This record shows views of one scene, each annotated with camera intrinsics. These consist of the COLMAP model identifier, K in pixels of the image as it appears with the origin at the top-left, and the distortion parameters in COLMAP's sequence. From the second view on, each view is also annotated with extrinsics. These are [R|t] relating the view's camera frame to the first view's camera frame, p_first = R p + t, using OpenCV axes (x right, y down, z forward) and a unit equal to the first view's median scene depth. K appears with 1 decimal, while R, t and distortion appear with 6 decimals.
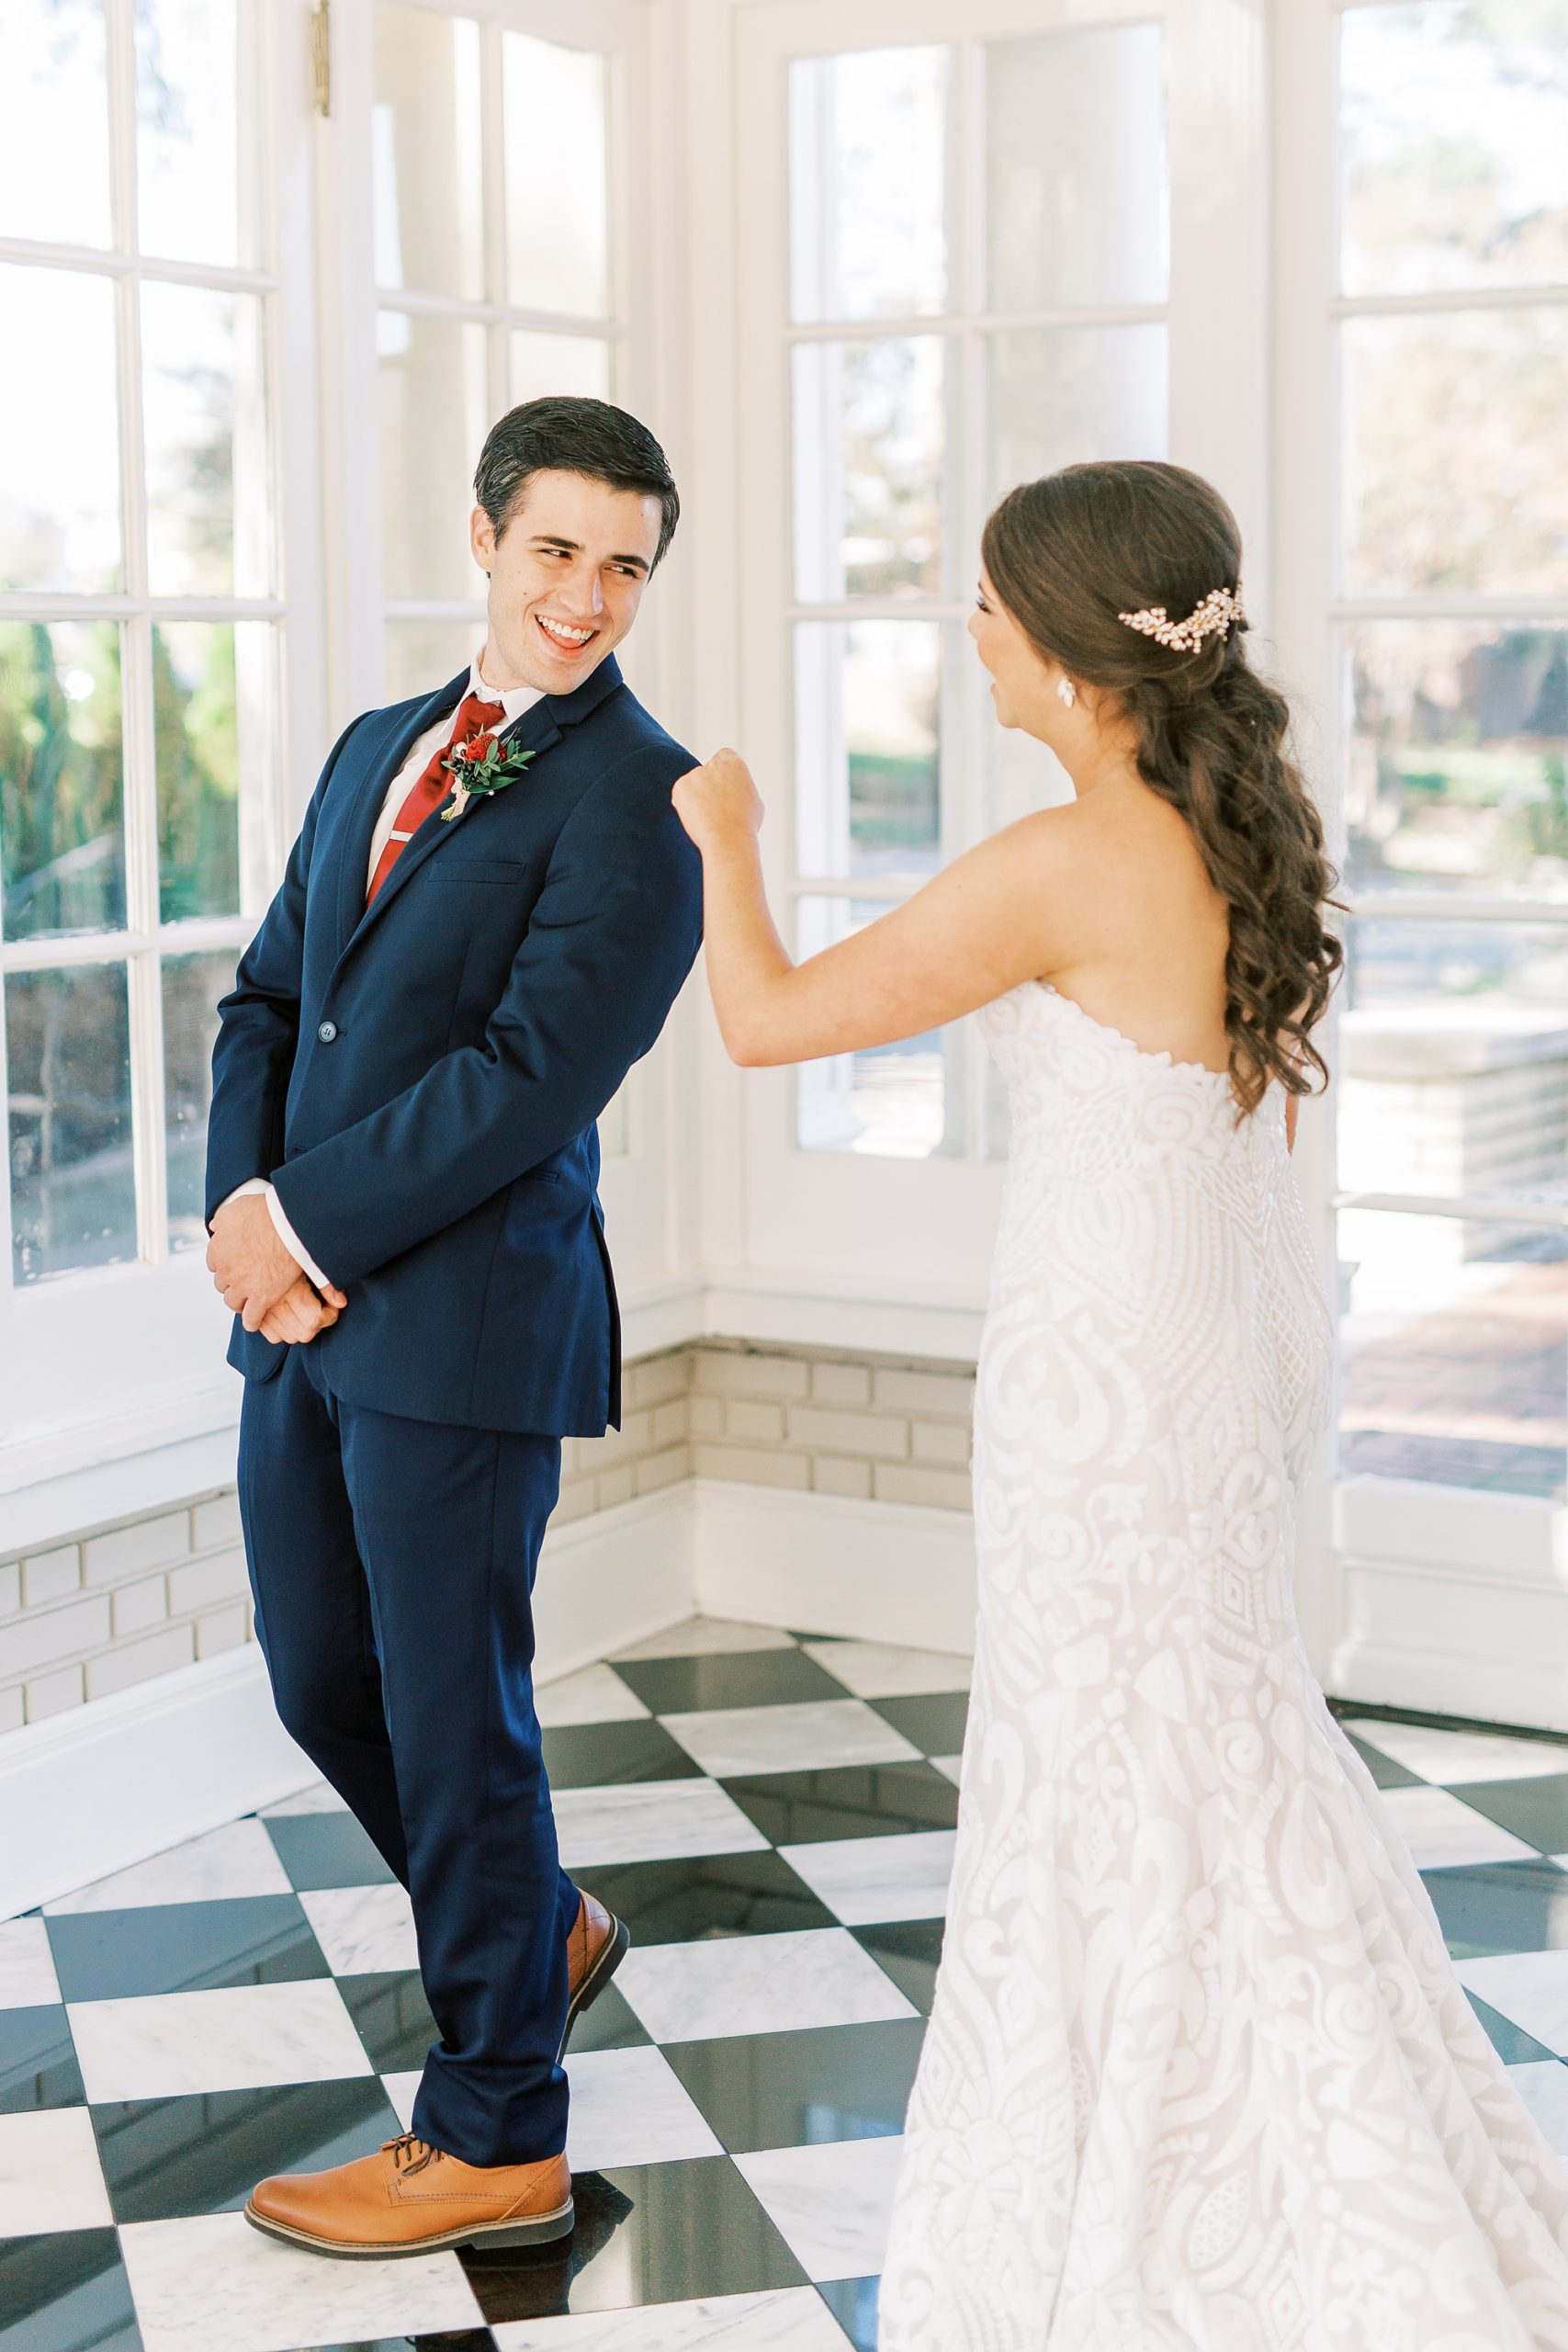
lens RADIAL K [[3266.6, 0, 784.0], [0, 3266.6, 1176.0], [0, 0, 1]] dist [-0.006174, 0.012151]
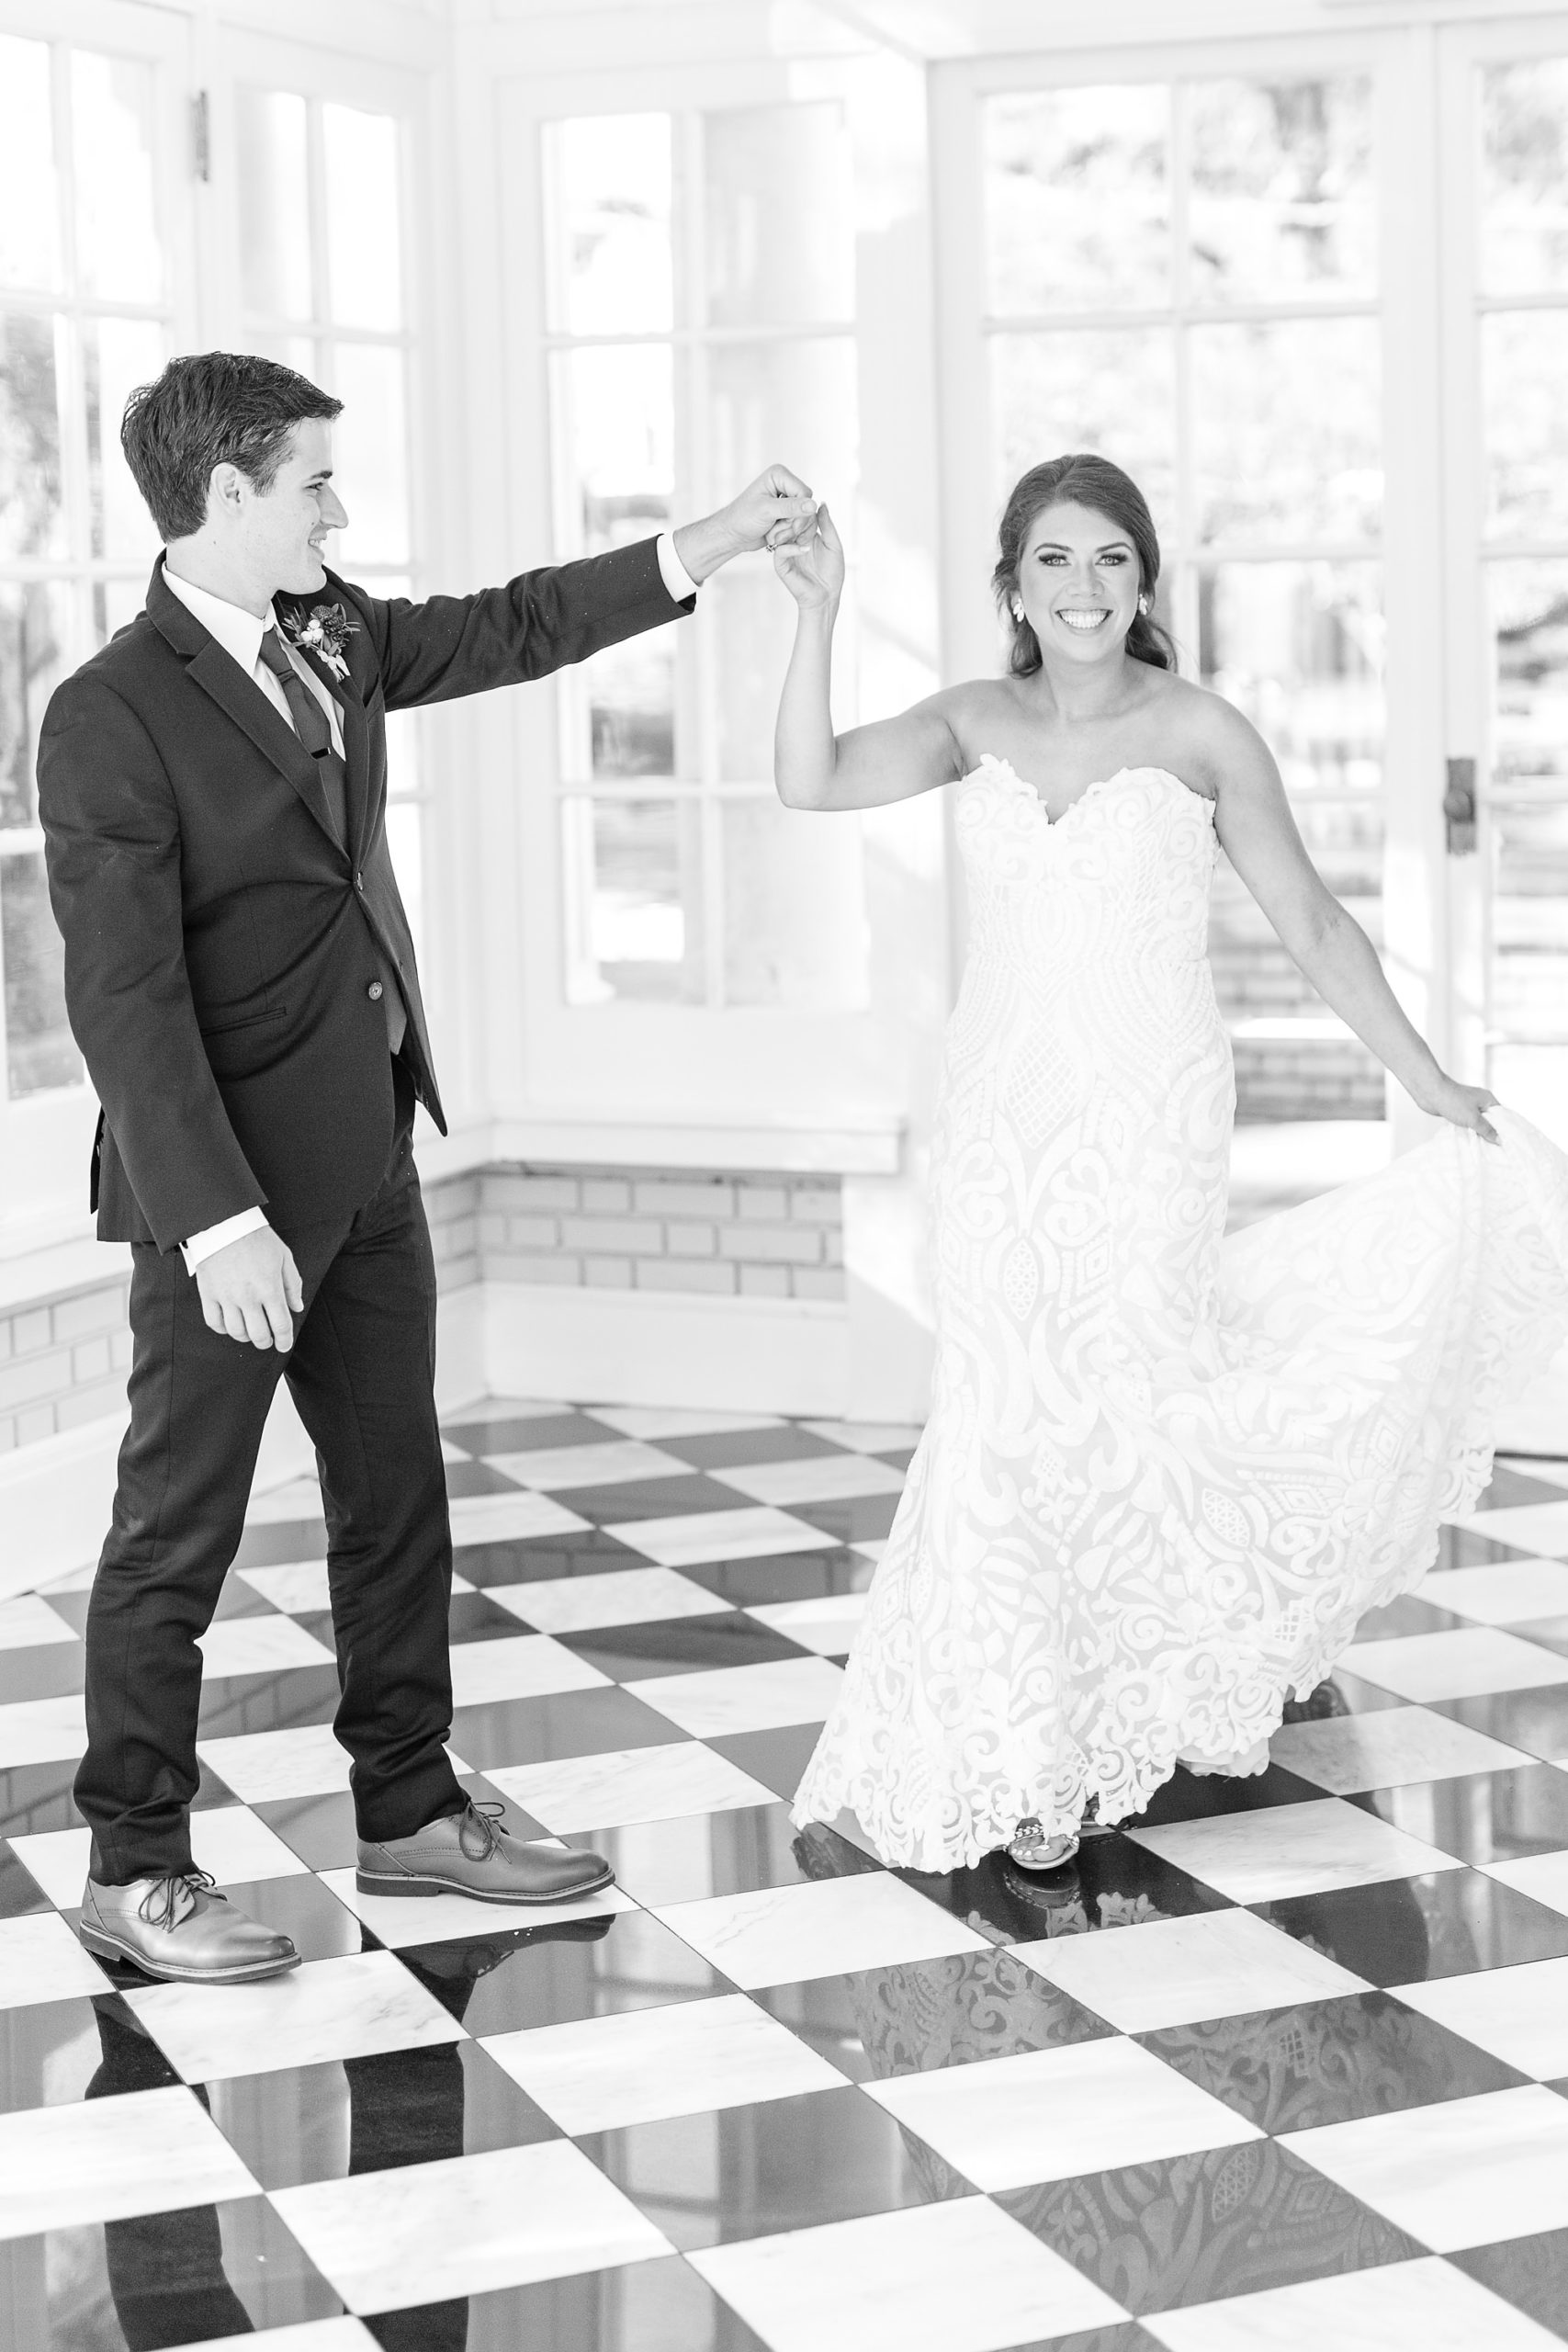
lens RADIAL K [[3476.1, 0, 784.0], [0, 3476.1, 1176.0], [0, 0, 1]] dist [0.018754, 0.022532]
pose [[0.991352, -0.034192, 0.126693, -0.081941], [0.033523, 0.999410, 0.007415, 0.049060], [-0.126872, -0.003104, 0.991914, -0.304966]]
